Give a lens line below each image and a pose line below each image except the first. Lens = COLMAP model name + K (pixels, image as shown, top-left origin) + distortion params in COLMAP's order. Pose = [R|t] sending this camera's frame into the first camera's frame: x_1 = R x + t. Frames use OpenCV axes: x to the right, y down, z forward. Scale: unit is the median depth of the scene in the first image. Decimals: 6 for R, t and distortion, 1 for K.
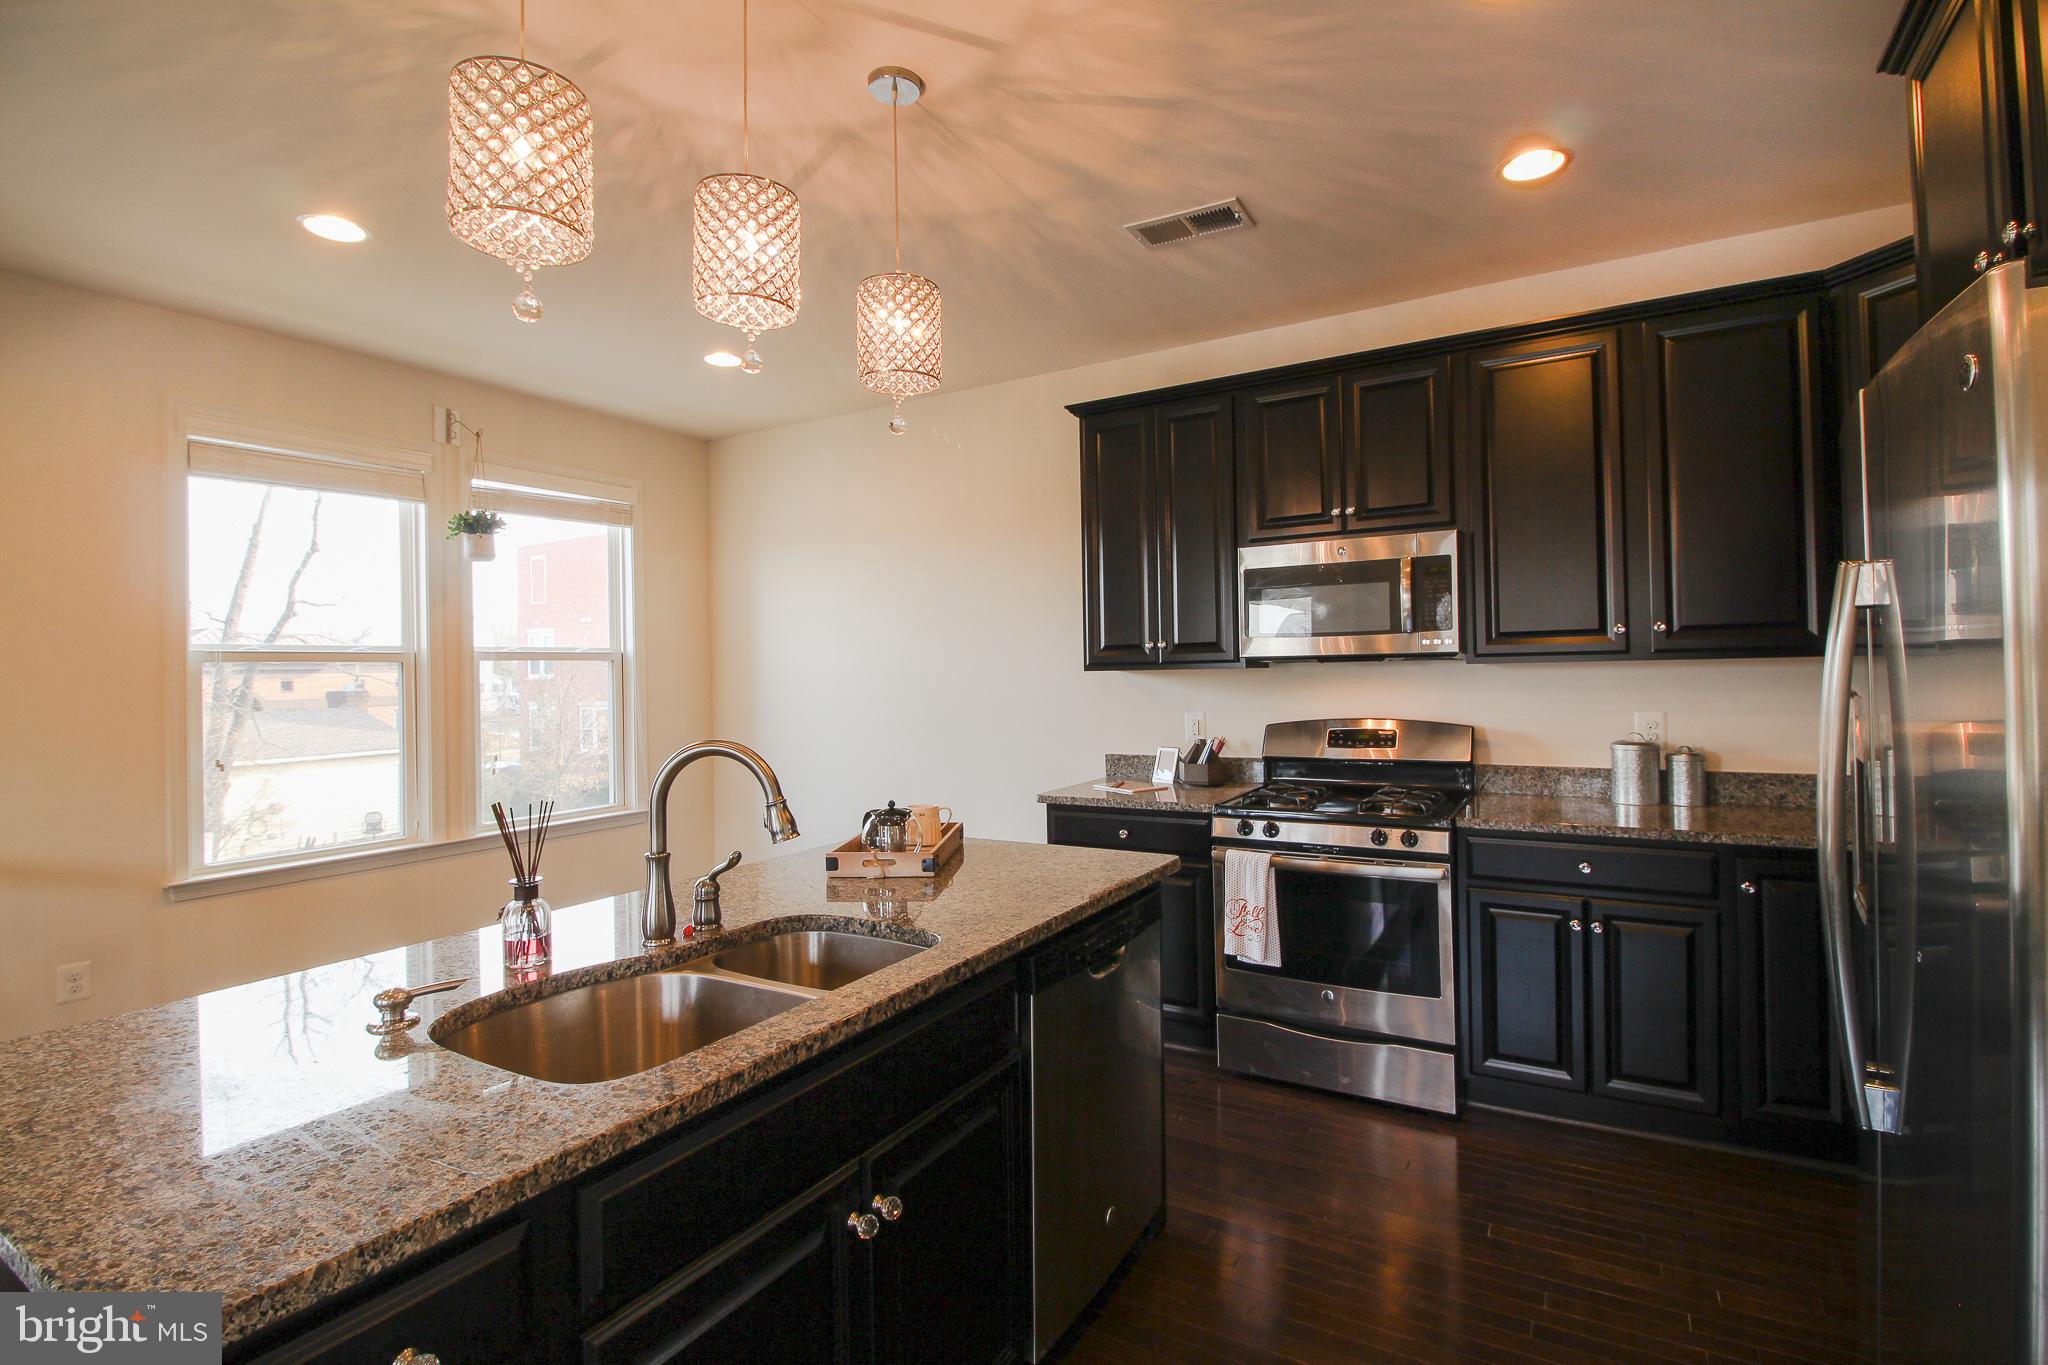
lens RADIAL K [[950.8, 0, 1044.5], [0, 950.8, 665.1], [0, 0, 1]] dist [0.003001, -0.015942]
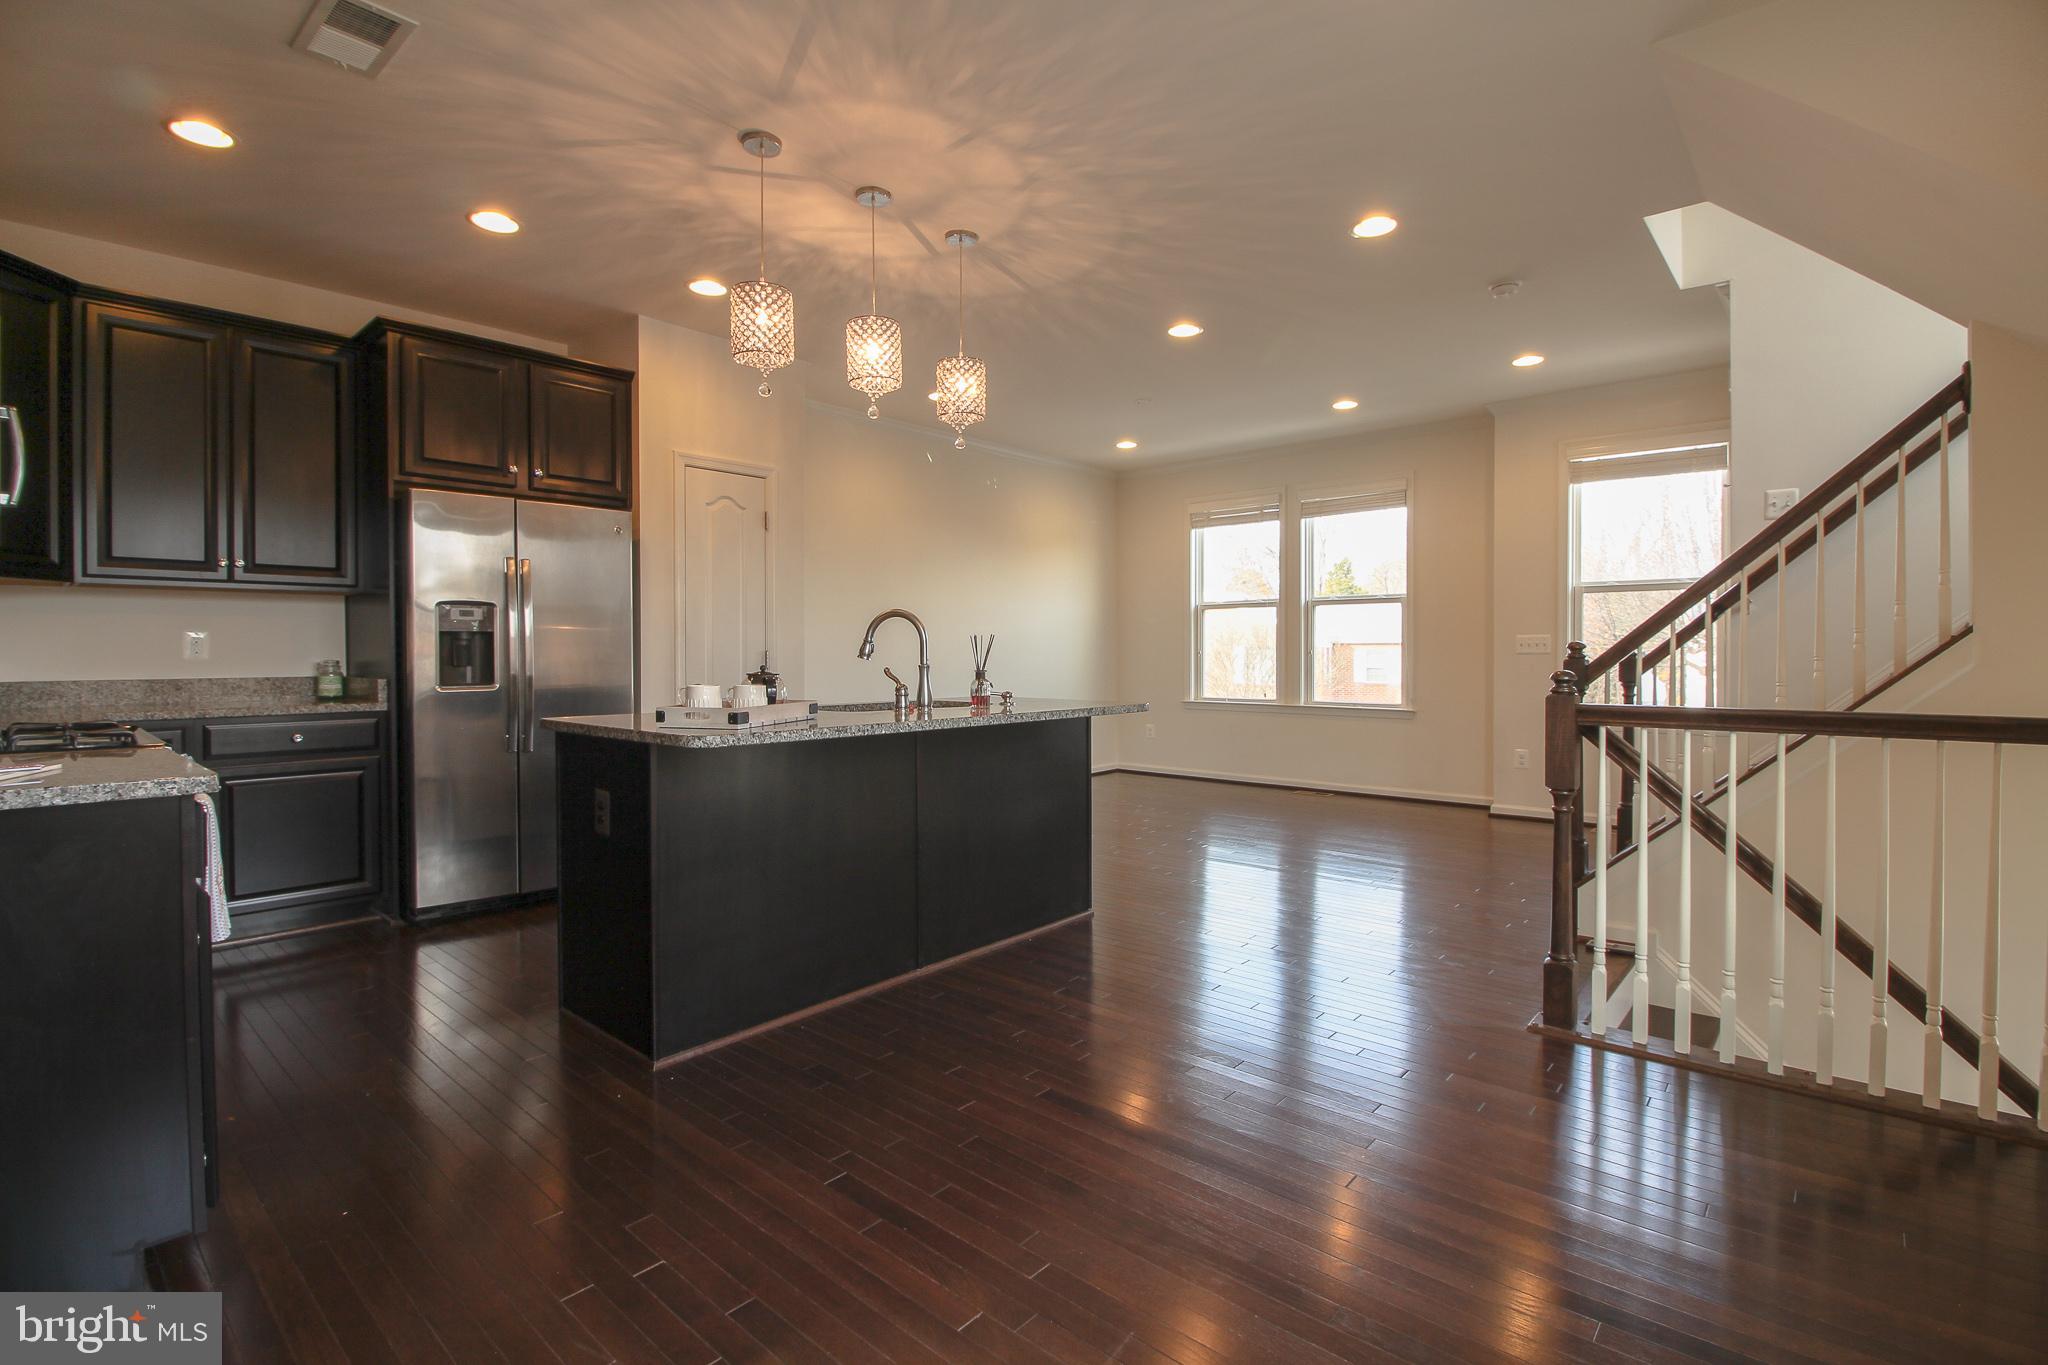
lens RADIAL K [[950.8, 0, 1044.5], [0, 950.8, 665.1], [0, 0, 1]] dist [0.003001, -0.015942]
pose [[-0.982460, 0.024429, 0.184867, -0.548024], [0.025608, 0.999664, 0.003992, 0.107466], [-0.184708, 0.008656, -0.982755, 1.568737]]
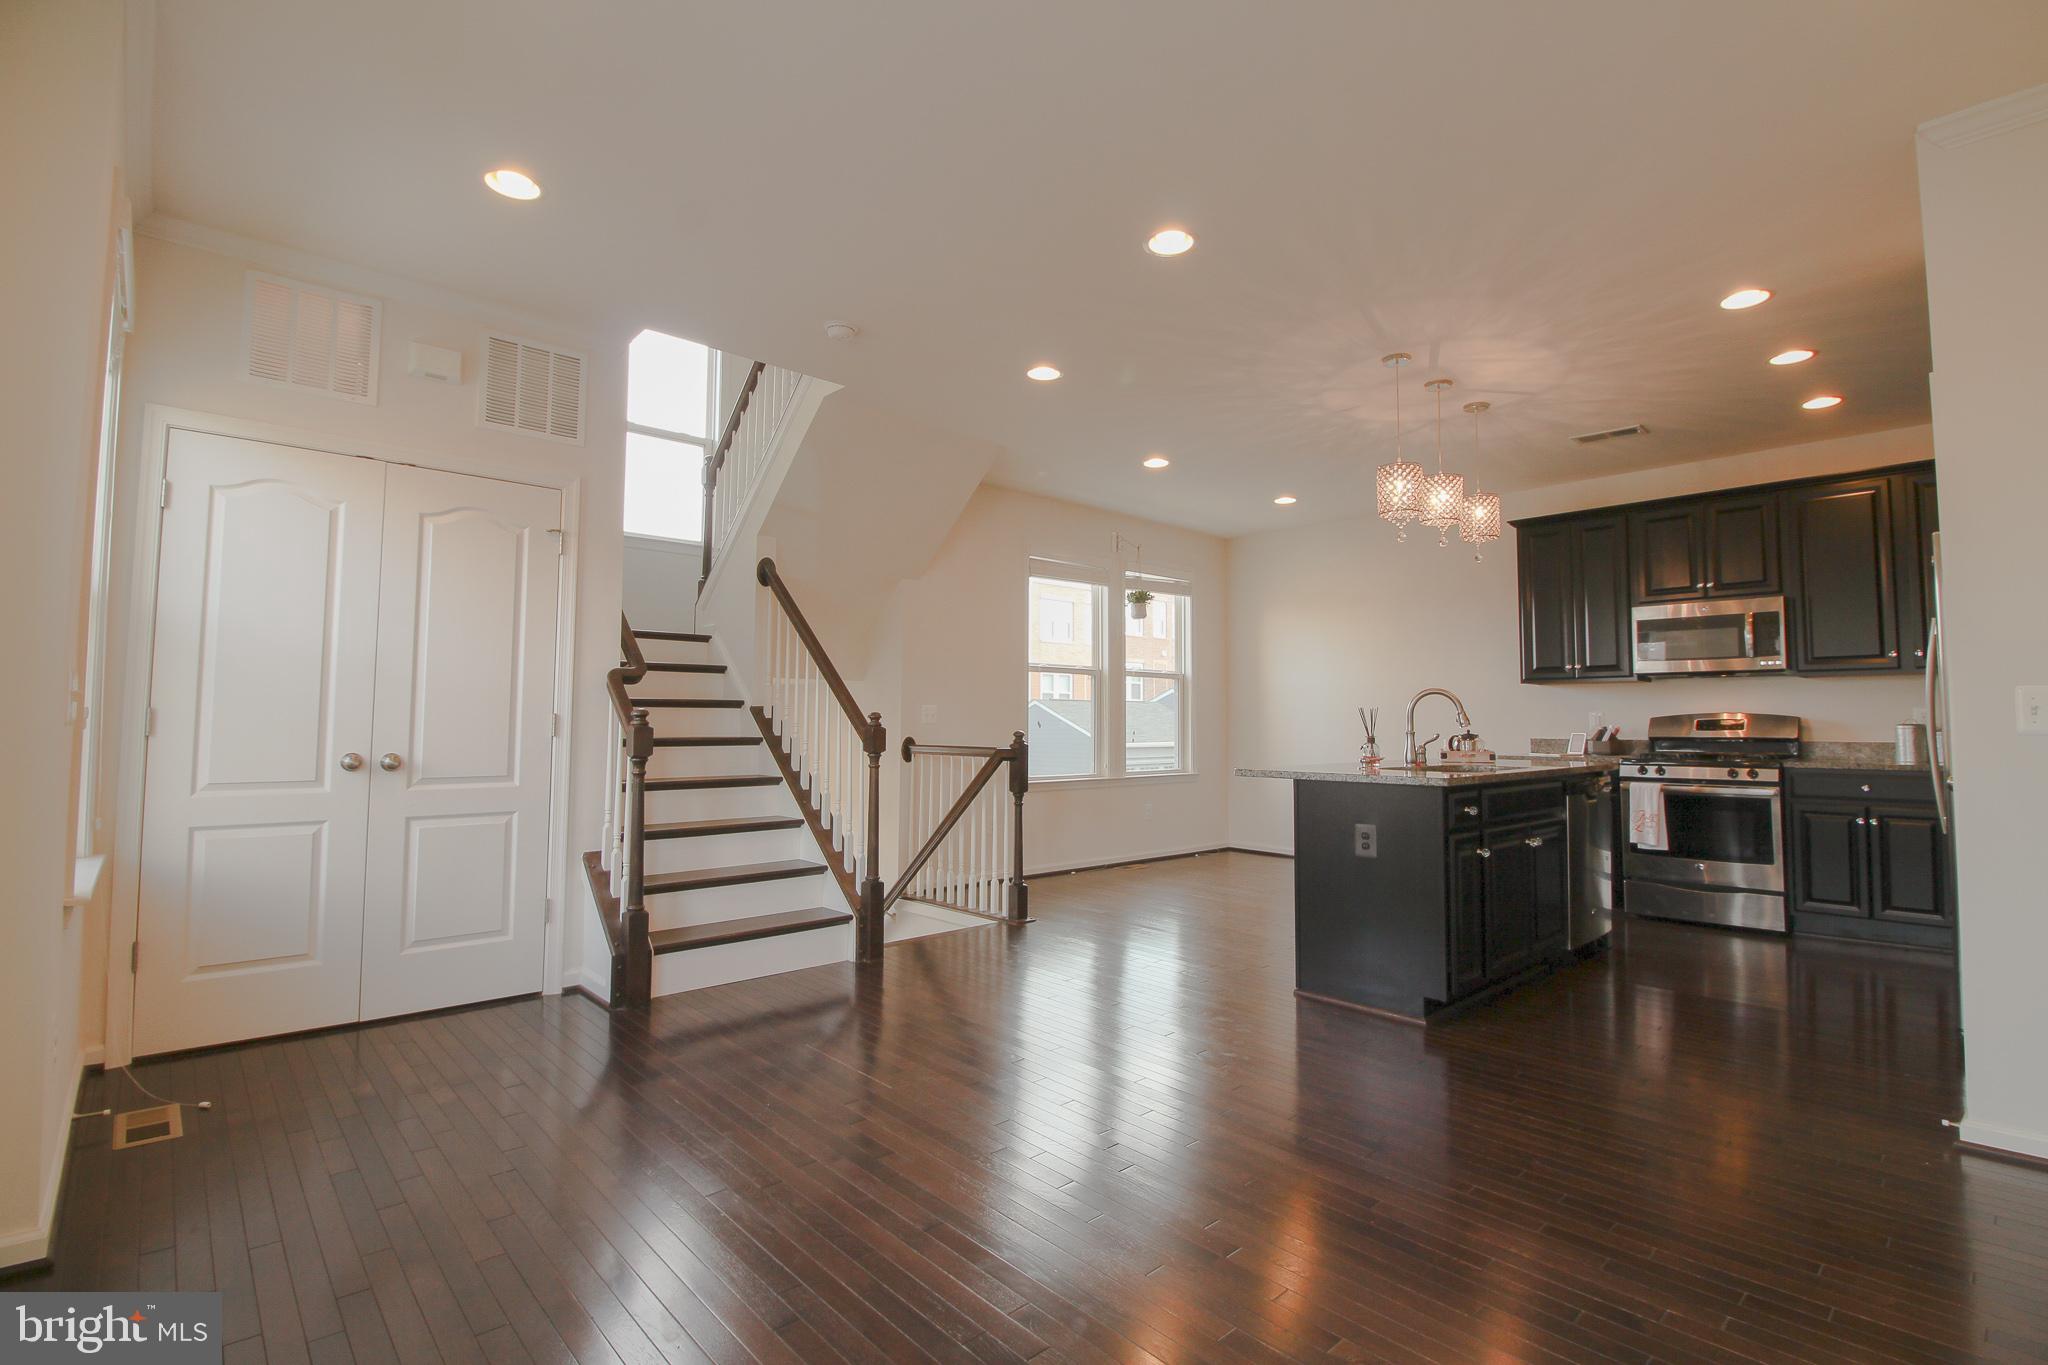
lens RADIAL K [[950.8, 0, 1044.5], [0, 950.8, 665.1], [0, 0, 1]] dist [0.003001, -0.015942]
pose [[0.957599, 0.005957, -0.288042, -0.330820], [-0.021531, 0.998470, -0.050930, 0.091732], [0.287298, 0.054973, 0.956262, -0.960190]]
